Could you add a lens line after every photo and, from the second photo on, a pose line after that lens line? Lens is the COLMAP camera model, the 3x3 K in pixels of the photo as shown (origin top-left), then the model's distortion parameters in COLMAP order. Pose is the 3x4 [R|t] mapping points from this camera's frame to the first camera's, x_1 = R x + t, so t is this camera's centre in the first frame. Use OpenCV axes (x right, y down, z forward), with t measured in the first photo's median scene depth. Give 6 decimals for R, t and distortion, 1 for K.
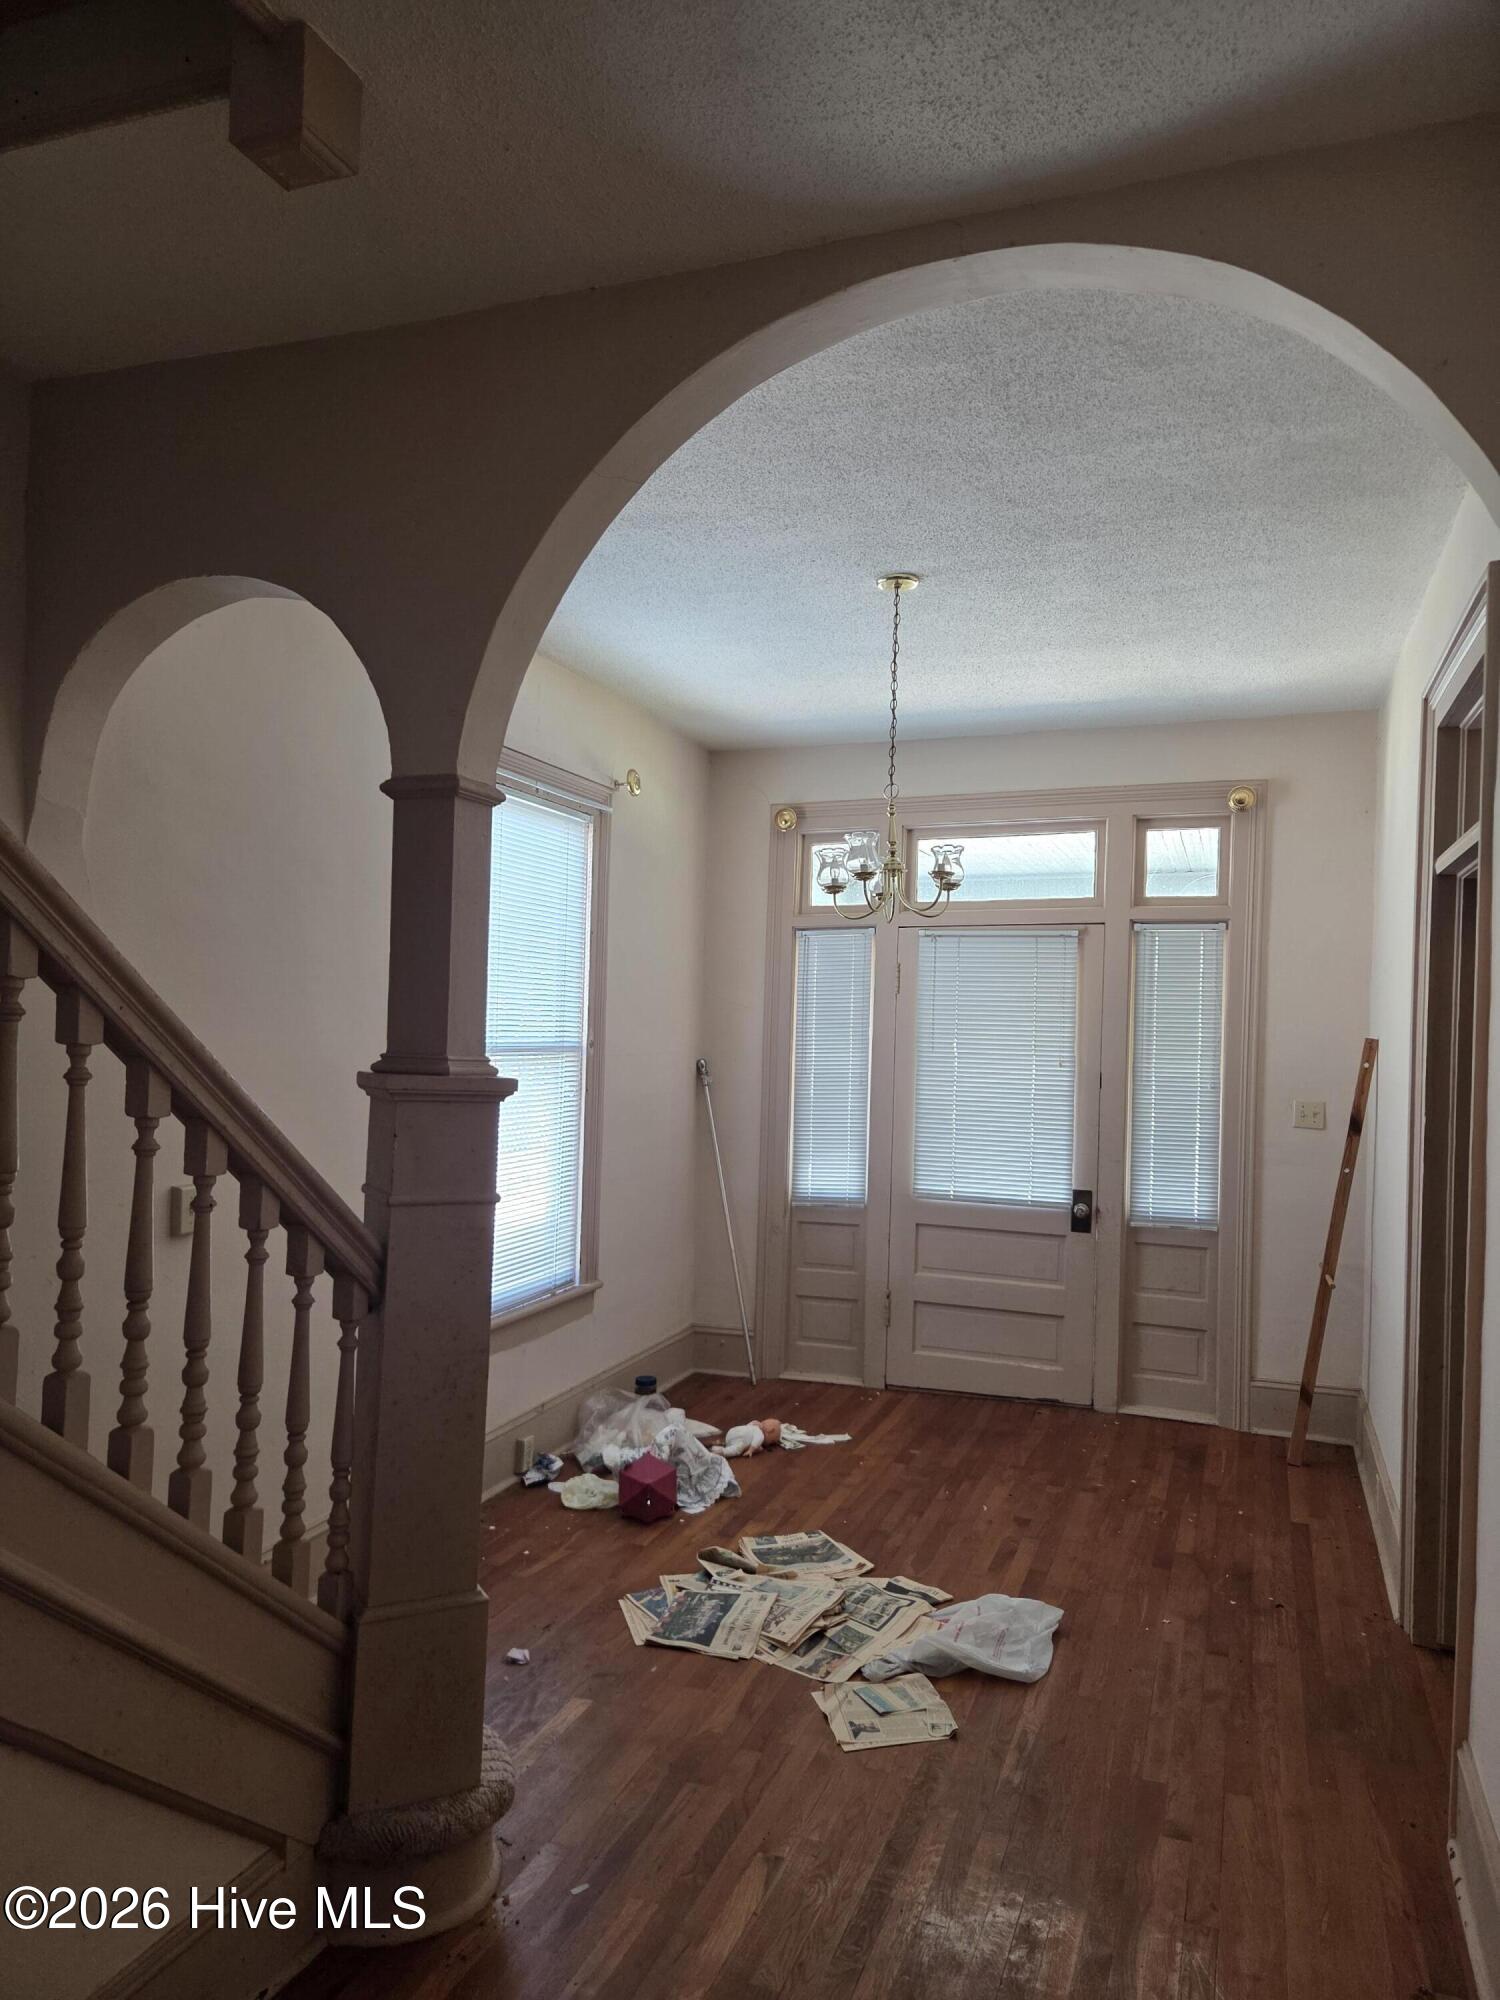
lens RADIAL K [[1315.7, 0, 791.1], [0, 1315.7, 1029.3], [0, 0, 1]] dist [0.073173, -0.059721]
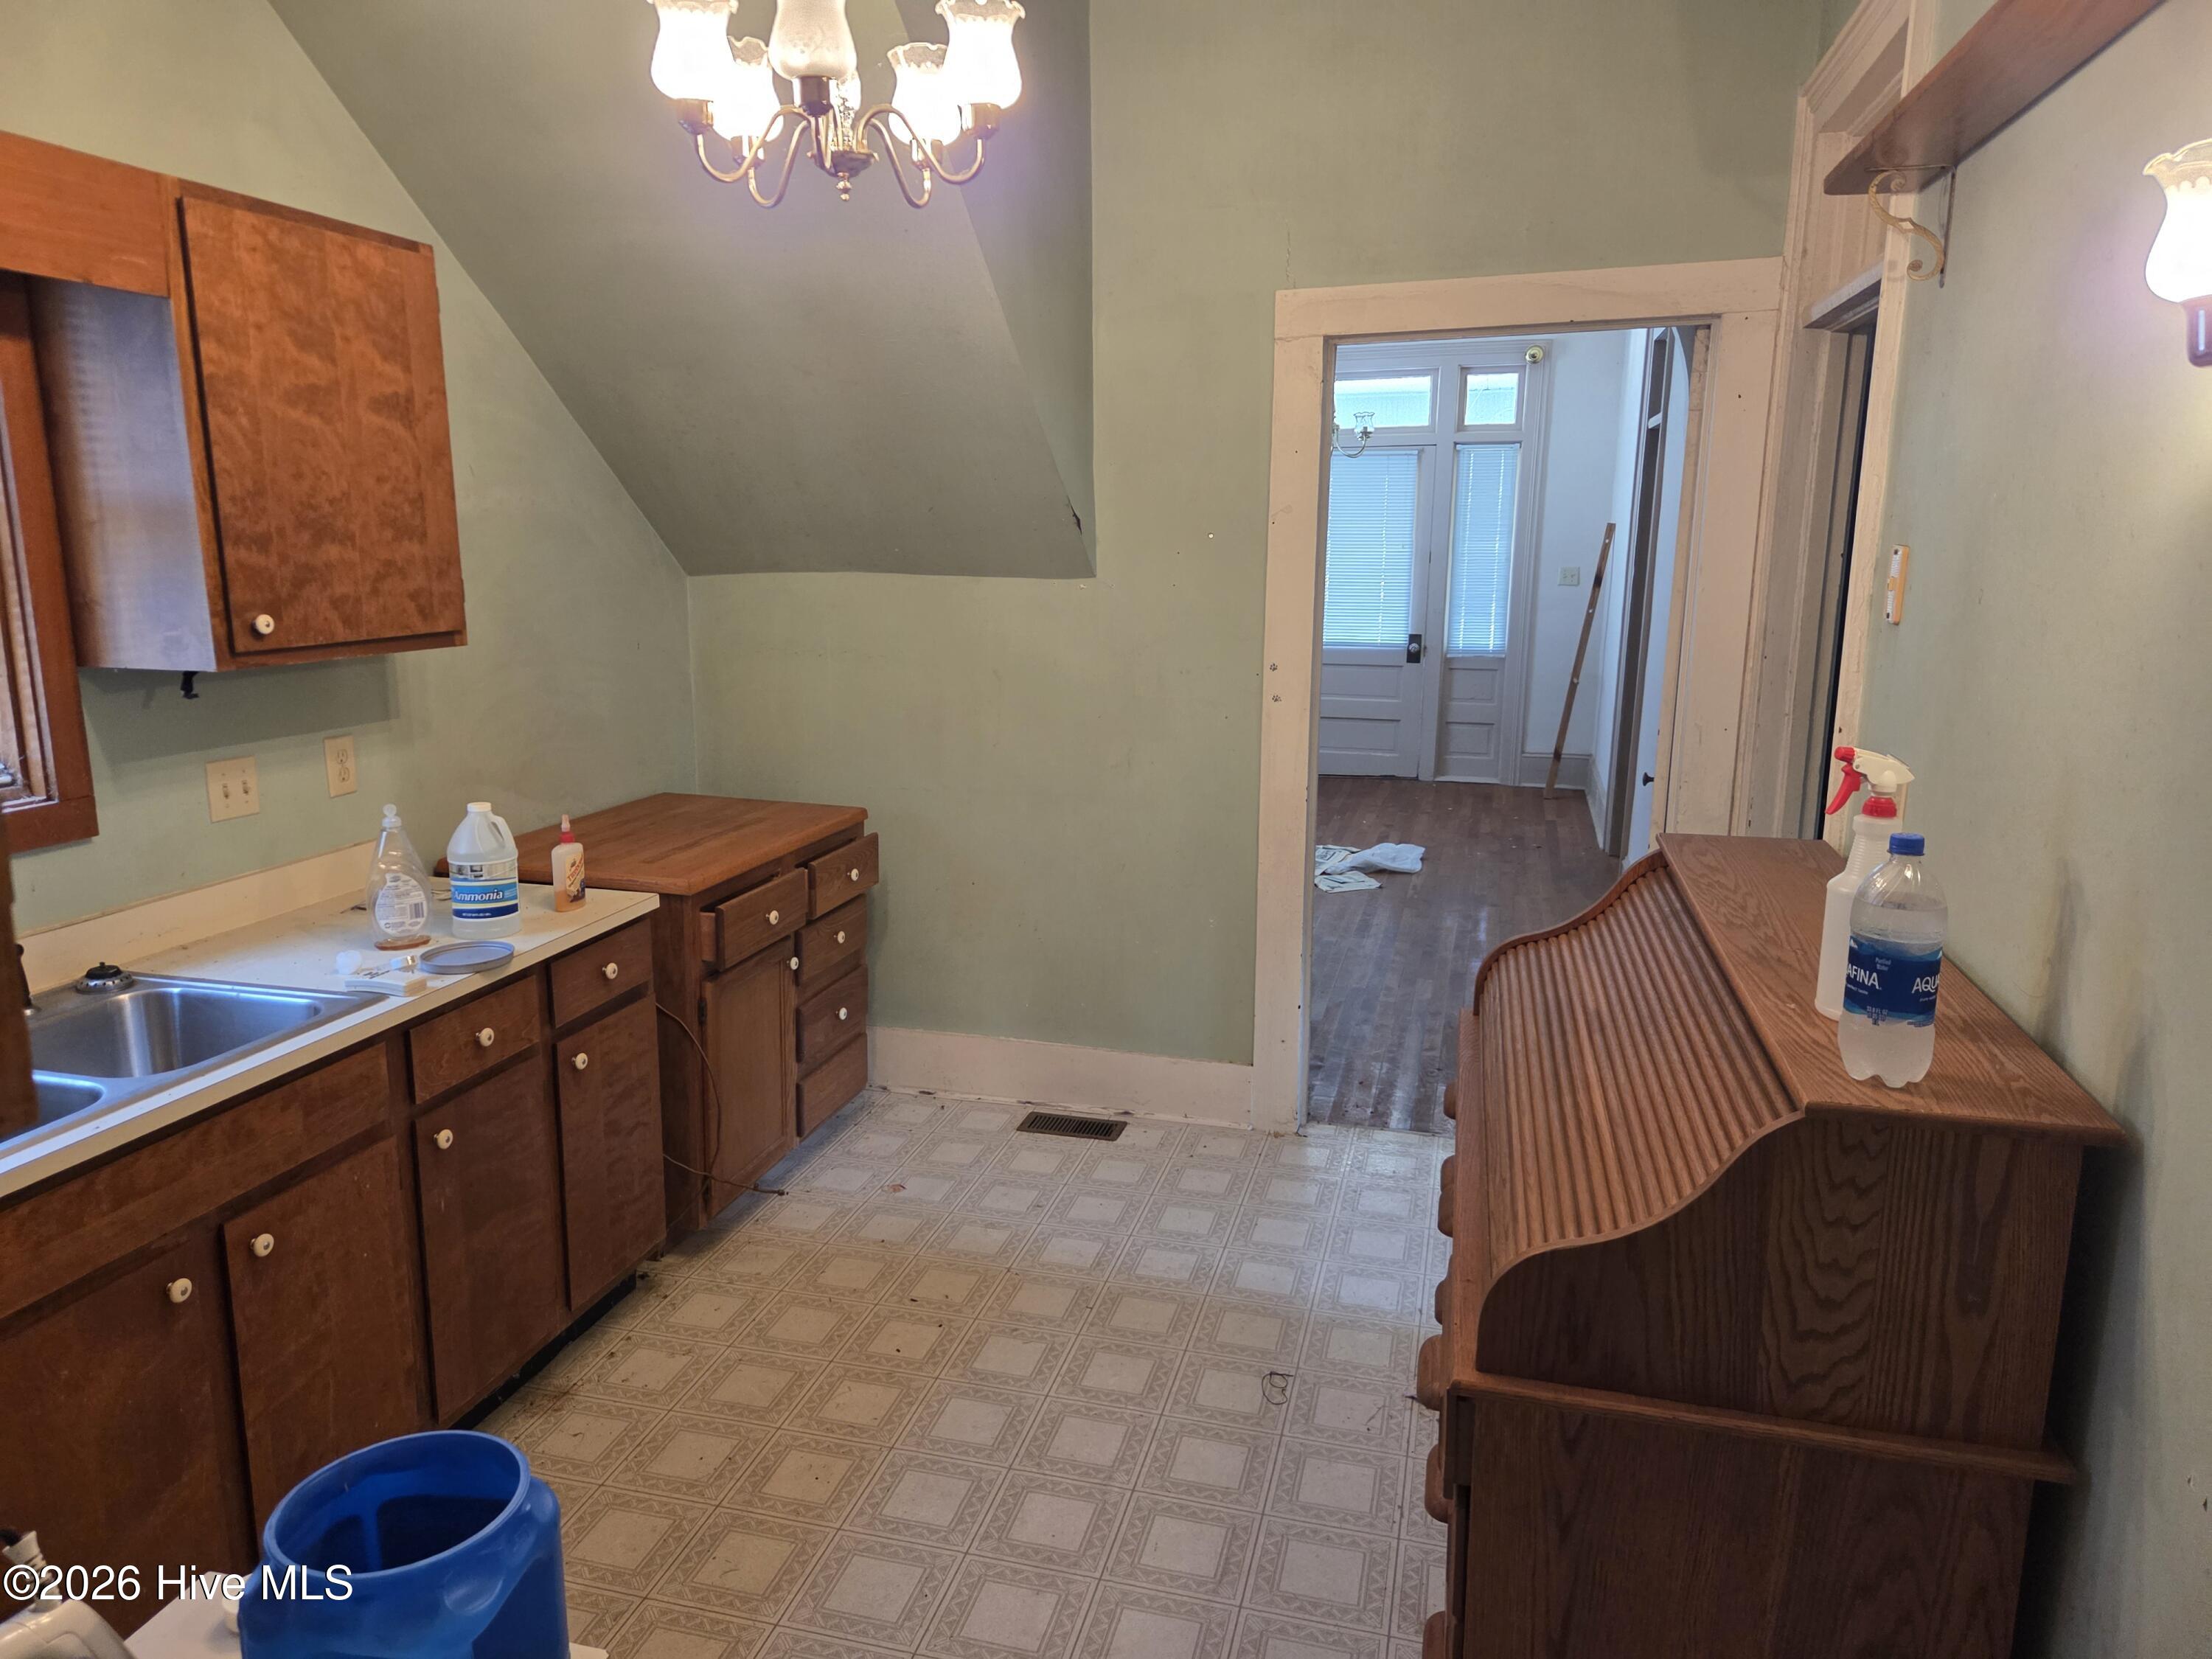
lens RADIAL K [[1455.2, 0, 1106.0], [0, 1455.2, 829.5], [0, 0, 1]] dist [0.073173, -0.059721]
pose [[0.996893, -0.035991, 0.070060, -0.248863], [0.020661, 0.977839, 0.208336, -0.011434], [-0.076006, -0.206242, 0.975545, -0.614424]]
